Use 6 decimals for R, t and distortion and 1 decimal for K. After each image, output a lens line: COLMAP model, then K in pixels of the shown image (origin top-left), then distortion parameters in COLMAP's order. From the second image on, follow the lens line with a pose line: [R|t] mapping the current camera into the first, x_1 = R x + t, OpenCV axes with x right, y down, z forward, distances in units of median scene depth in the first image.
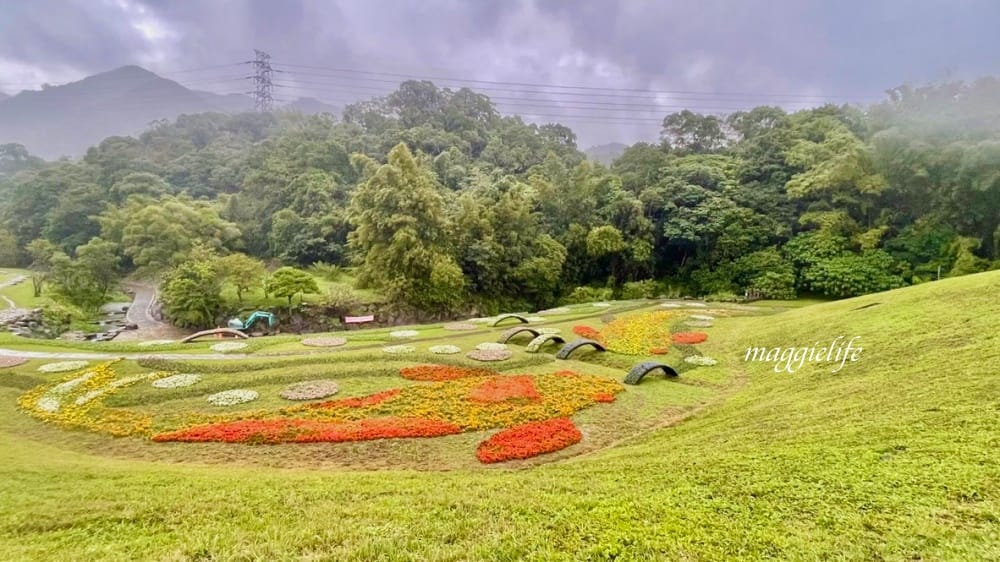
lens RADIAL K [[517.8, 0, 500.0], [0, 517.8, 281.0], [0, 0, 1]] dist [0.012902, -0.021157]
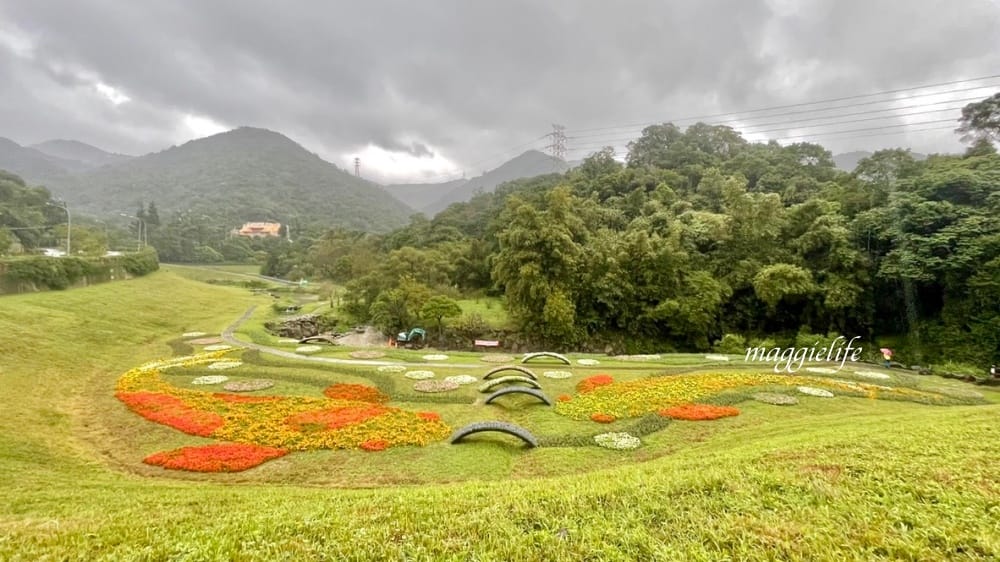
lens RADIAL K [[461.9, 0, 500.0], [0, 461.9, 281.0], [0, 0, 1]] dist [0.012739, -0.012884]
pose [[0.771056, 0.020270, -0.636444, 0.517372], [-0.064727, 0.996811, -0.046670, -0.023176], [0.633469, 0.077180, 0.769909, 0.285462]]
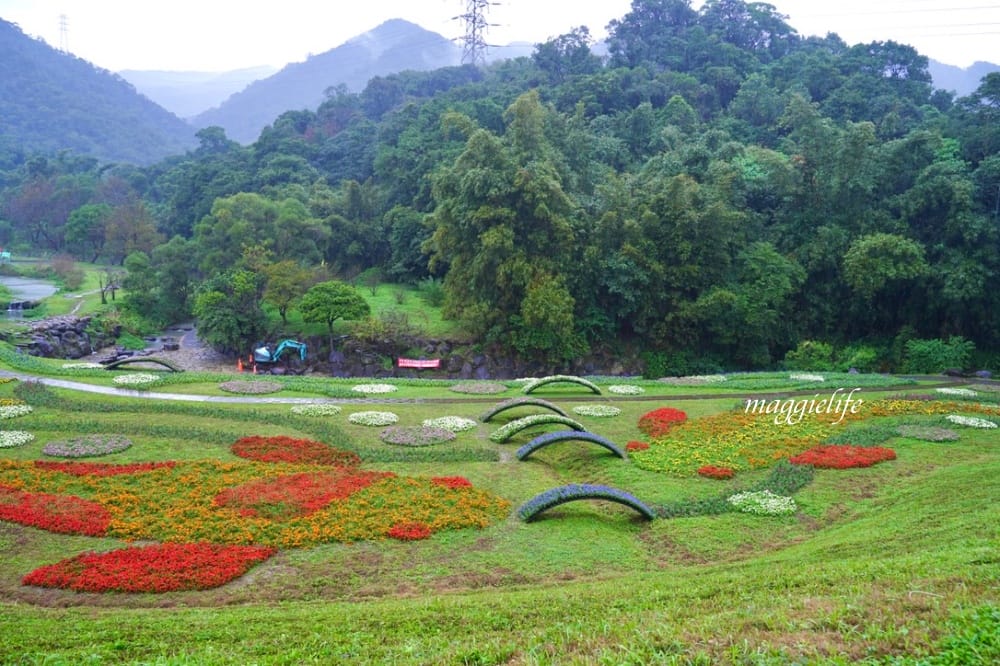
lens RADIAL K [[802.6, 0, 494.7], [0, 802.6, 330.8], [0, 0, 1]] dist [-0.009875, -0.001129]
pose [[0.879761, 0.070118, -0.470216, 0.392701], [-0.060152, 0.997532, 0.036208, -0.015587], [0.471595, -0.003570, 0.881808, 0.164497]]
